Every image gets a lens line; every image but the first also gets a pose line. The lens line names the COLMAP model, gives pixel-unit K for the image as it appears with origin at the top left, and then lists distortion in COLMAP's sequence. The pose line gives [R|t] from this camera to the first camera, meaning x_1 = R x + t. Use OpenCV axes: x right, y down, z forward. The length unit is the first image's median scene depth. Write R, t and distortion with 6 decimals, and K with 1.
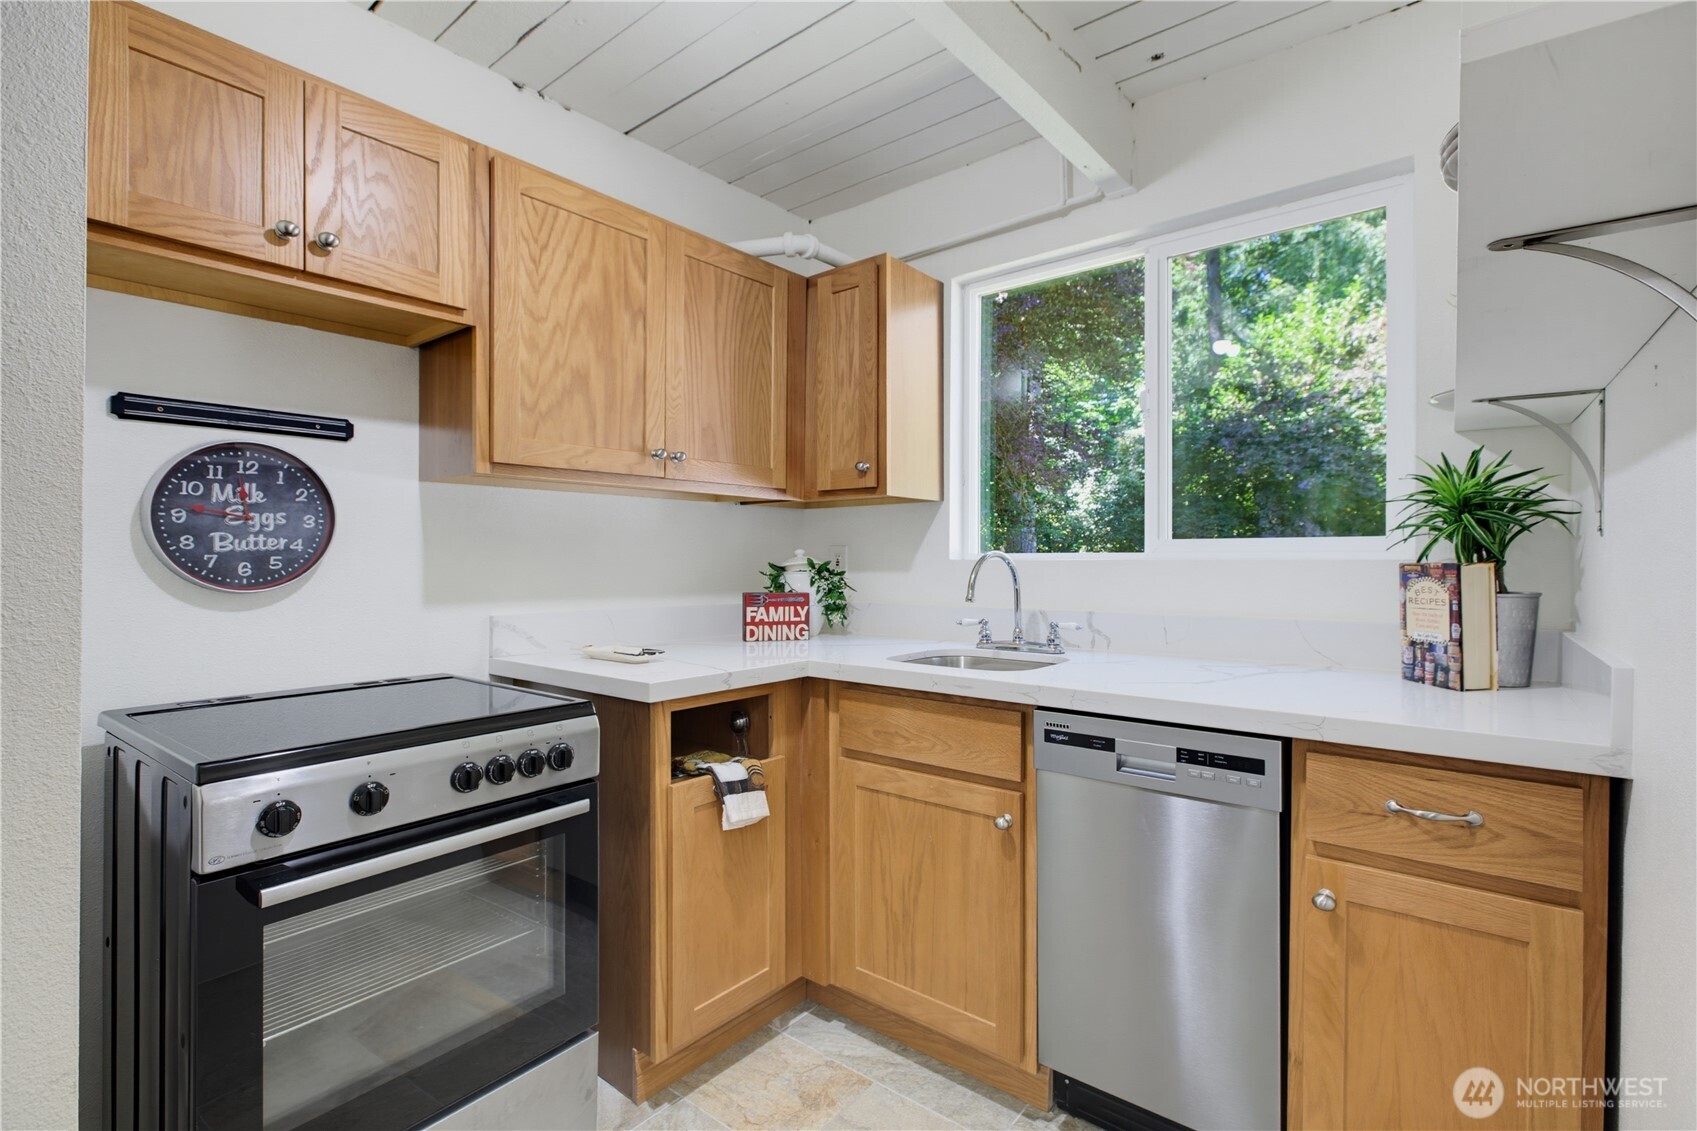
lens RADIAL K [[767.9, 0, 853.5], [0, 767.9, 542.3], [0, 0, 1]] dist [-0.001968, -0.000119]
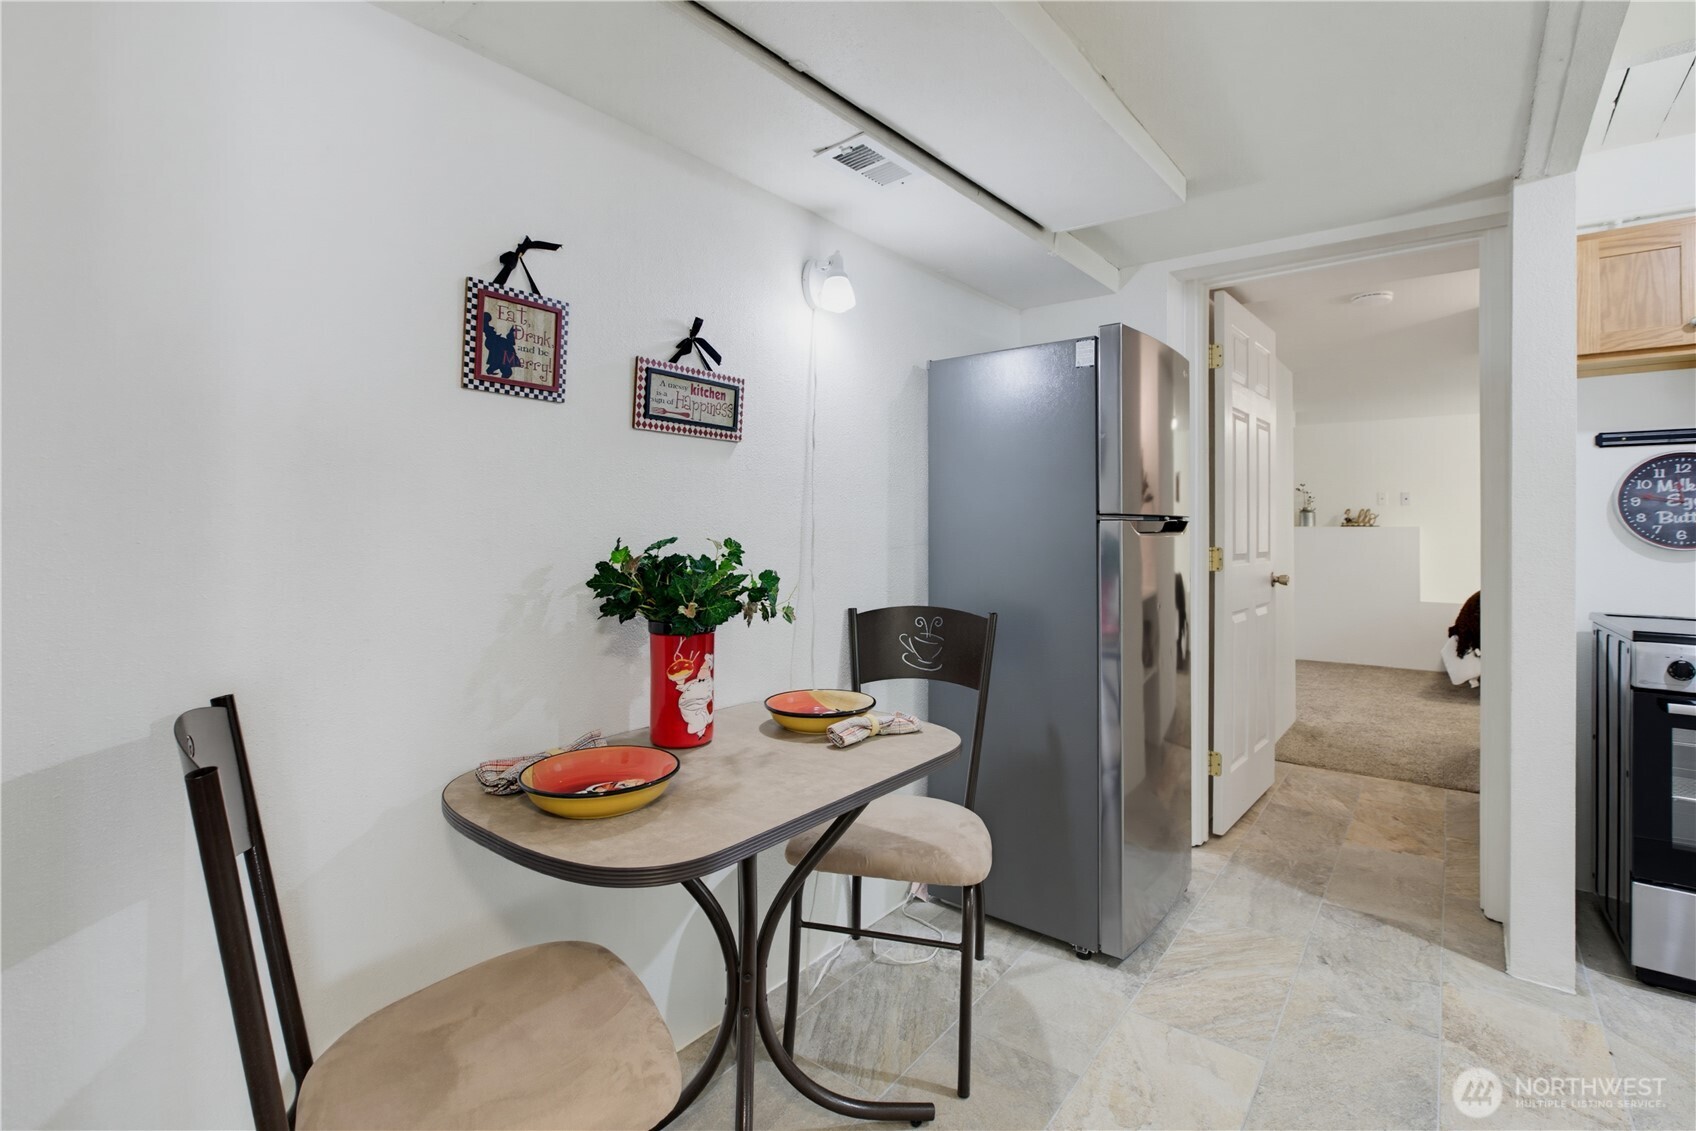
lens RADIAL K [[783.9, 0, 855.0], [0, 783.9, 532.1], [0, 0, 1]] dist [-0.005247, -0.000243]
pose [[0.022819, 0.004113, -0.999731, 0.747273], [0.011160, 0.999928, 0.004369, 0.004427], [0.999677, -0.011257, 0.022772, -0.707570]]
